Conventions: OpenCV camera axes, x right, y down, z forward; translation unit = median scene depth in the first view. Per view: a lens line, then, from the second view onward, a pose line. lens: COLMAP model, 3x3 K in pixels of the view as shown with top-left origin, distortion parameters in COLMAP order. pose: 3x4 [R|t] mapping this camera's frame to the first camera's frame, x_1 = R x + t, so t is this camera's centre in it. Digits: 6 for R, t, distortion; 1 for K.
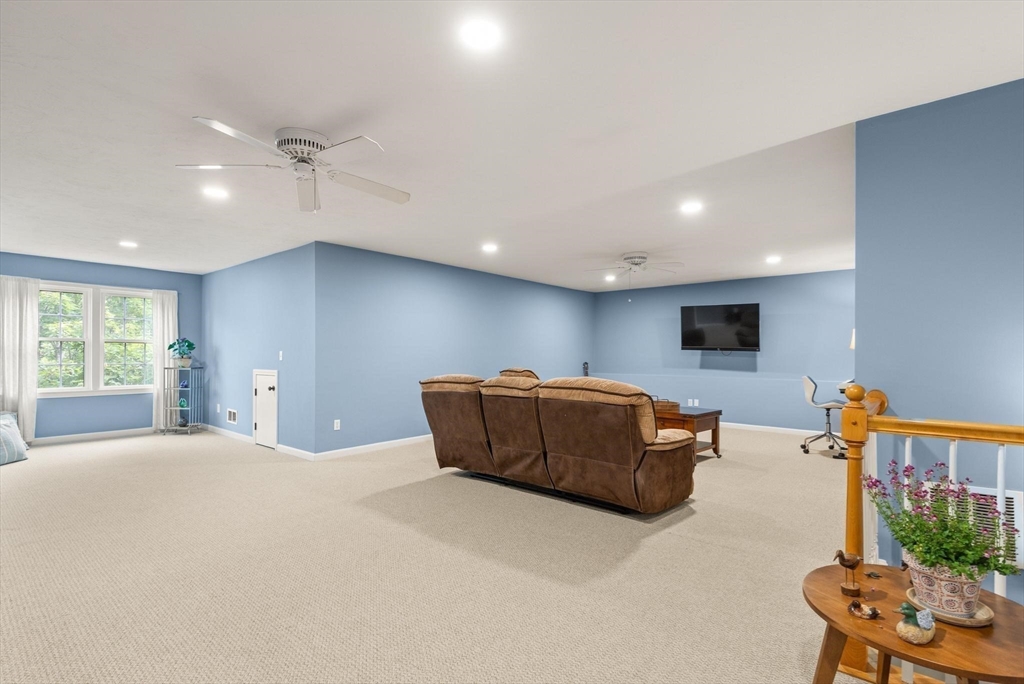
lens RADIAL K [[488.6, 0, 511.6], [0, 488.6, 361.9], [0, 0, 1]] dist [0.001246, 0.000135]
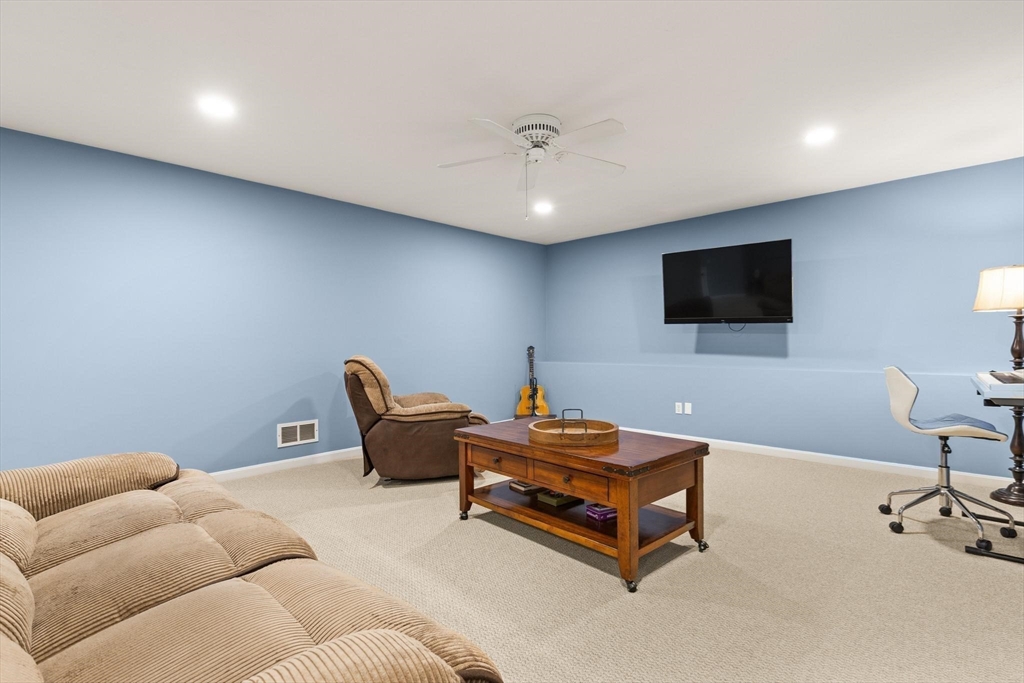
lens RADIAL K [[474.0, 0, 520.0], [0, 474.0, 354.7], [0, 0, 1]] dist [0.005885, 0.000906]
pose [[0.998554, -0.014898, -0.051658, 0.230214], [0.015698, 0.999762, 0.015117, 0.003469], [0.051421, -0.015906, 0.998550, 0.453275]]
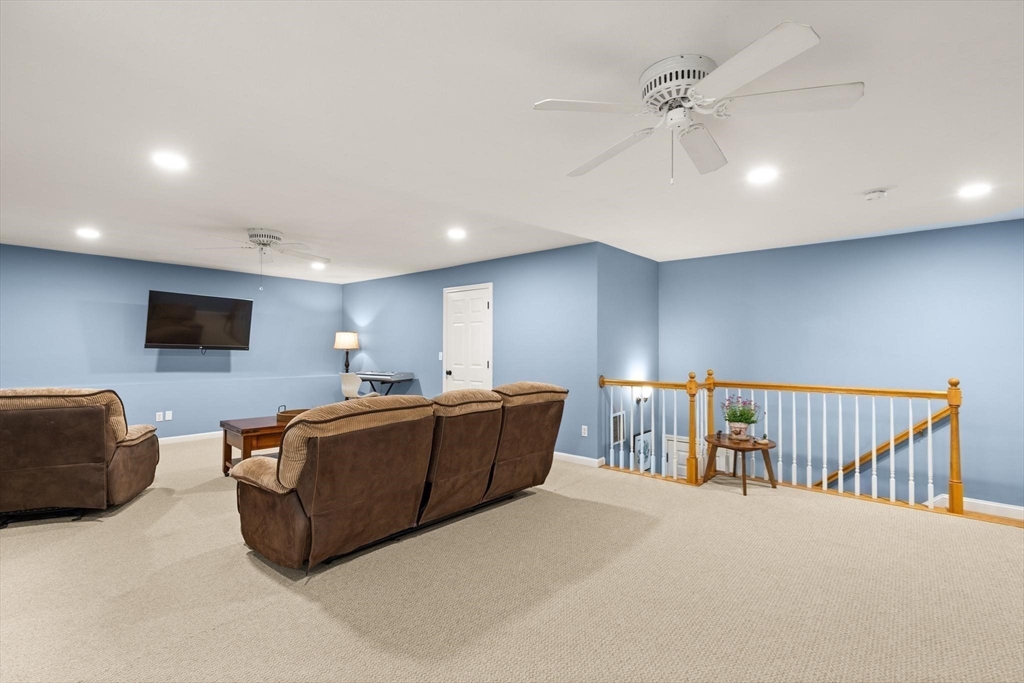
lens RADIAL K [[474.0, 0, 520.0], [0, 474.0, 354.7], [0, 0, 1]] dist [0.005885, 0.000906]
pose [[-0.018105, -0.016656, 0.999697, -0.466179], [0.010872, 0.999799, 0.016855, -0.024345], [-0.999777, 0.011174, -0.017921, 0.525523]]
